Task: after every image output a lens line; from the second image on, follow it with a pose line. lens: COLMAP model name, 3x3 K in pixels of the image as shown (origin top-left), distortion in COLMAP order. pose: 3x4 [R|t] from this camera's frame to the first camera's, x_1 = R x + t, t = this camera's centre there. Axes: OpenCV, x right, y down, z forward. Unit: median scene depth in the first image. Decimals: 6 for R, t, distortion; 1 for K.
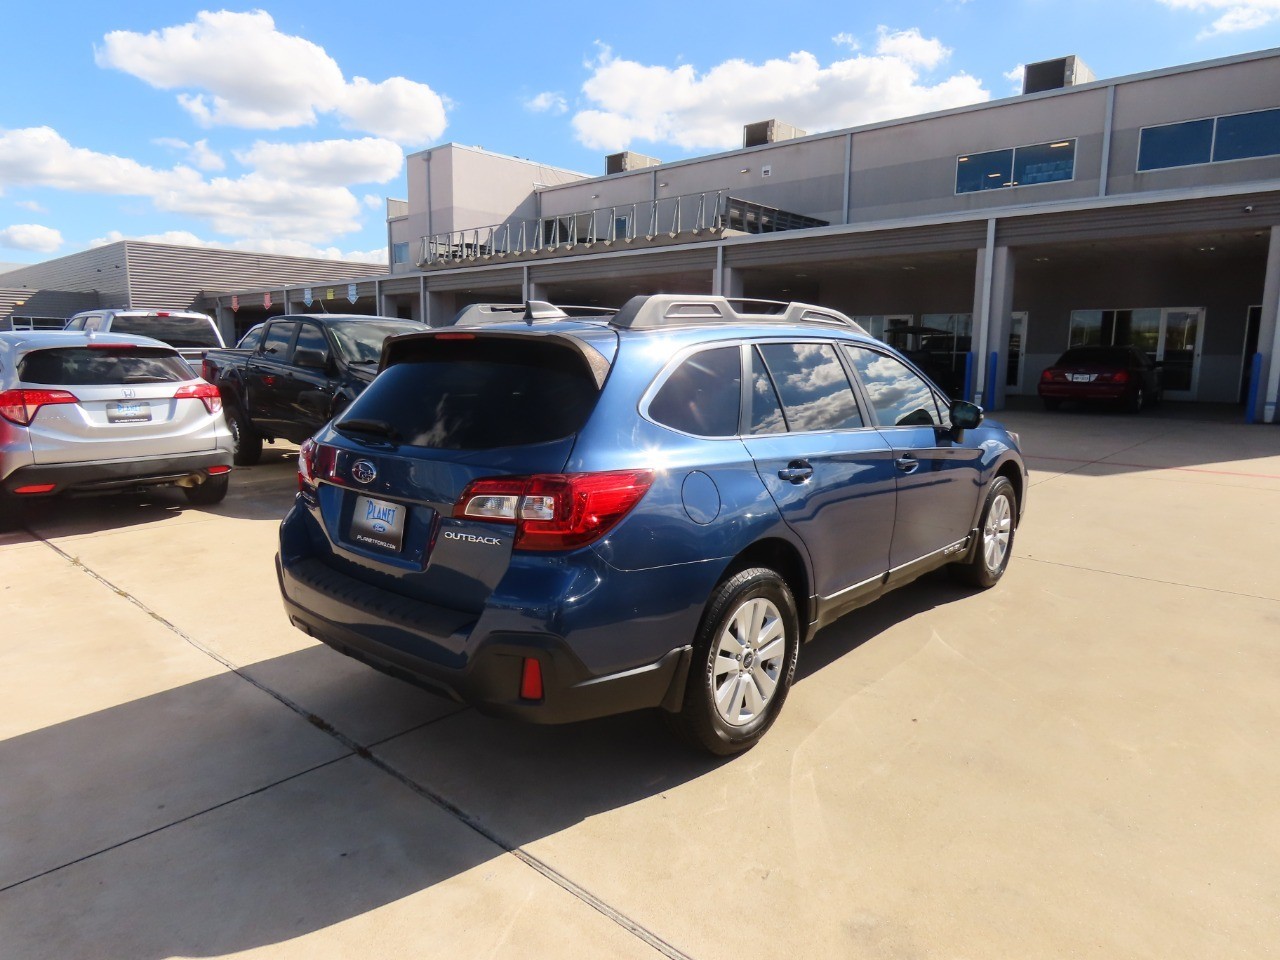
lens RADIAL K [[811.1, 0, 645.2], [0, 811.1, 481.3], [0, 0, 1]] dist [-0.002281, -0.004321]
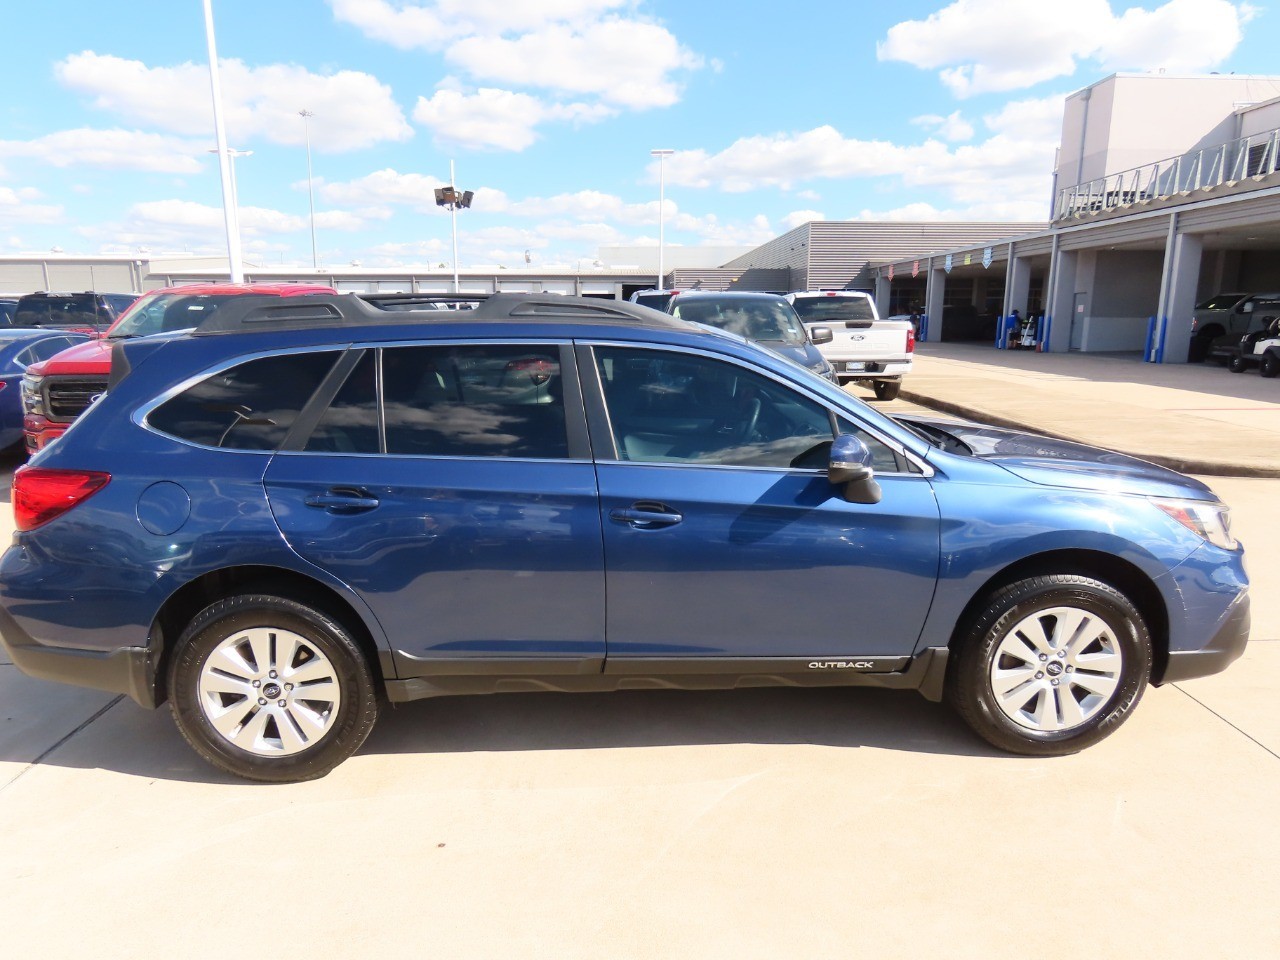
lens RADIAL K [[816.0, 0, 639.9], [0, 816.0, 474.3], [0, 0, 1]] dist [-0.008146, -0.003007]
pose [[0.678325, 0.133041, -0.722617, 0.092408], [-0.108851, 0.990814, 0.080240, -0.012804], [0.726654, 0.024228, 0.686576, 0.057970]]
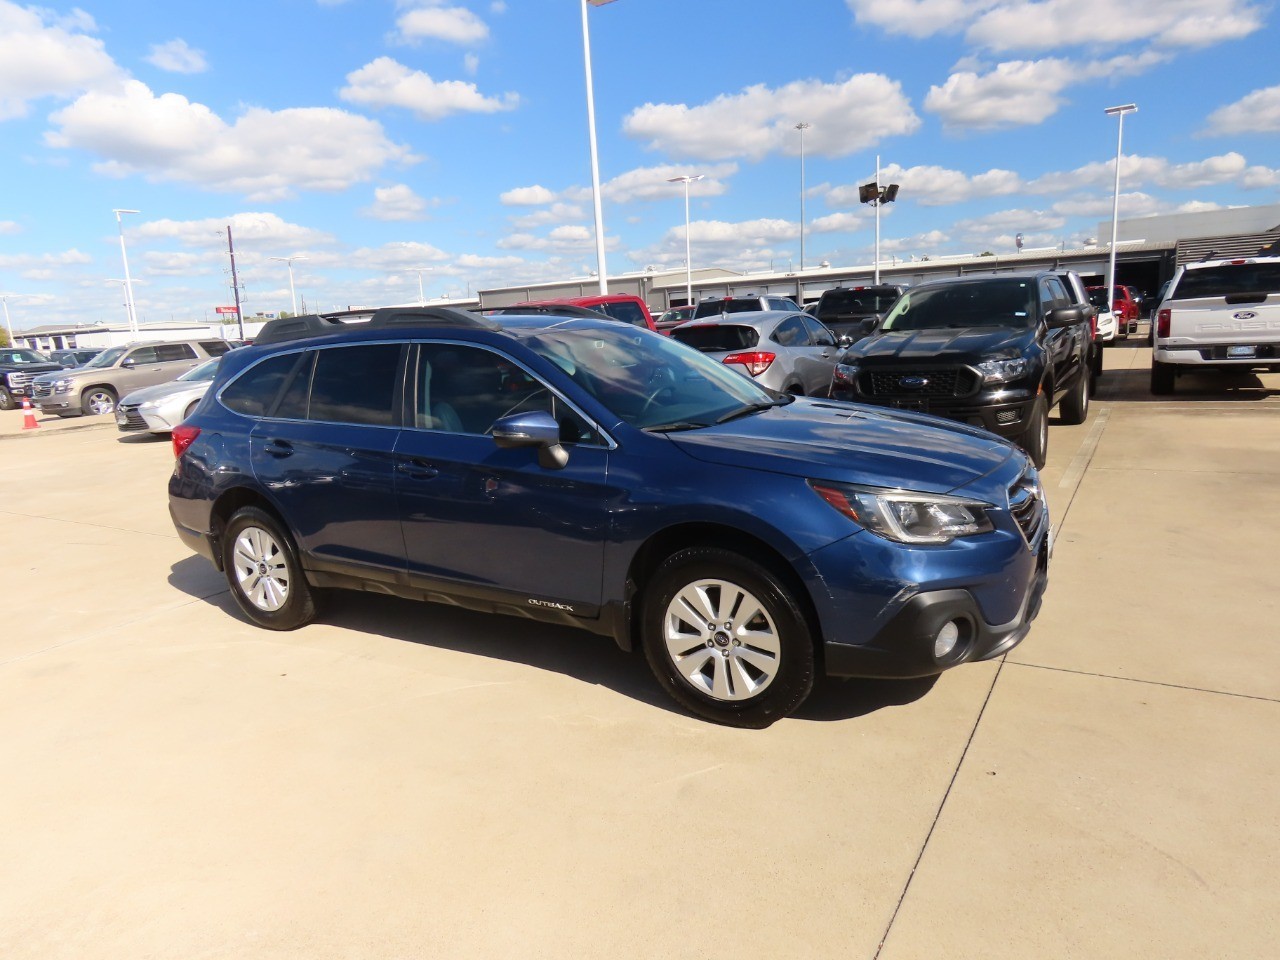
lens RADIAL K [[811.1, 0, 645.2], [0, 811.1, 481.3], [0, 0, 1]] dist [-0.002281, -0.004321]
pose [[0.170466, 0.169833, -0.970617, 0.141732], [-0.098731, 0.983022, 0.154664, -0.019951], [0.980405, 0.069465, 0.184339, 0.119201]]
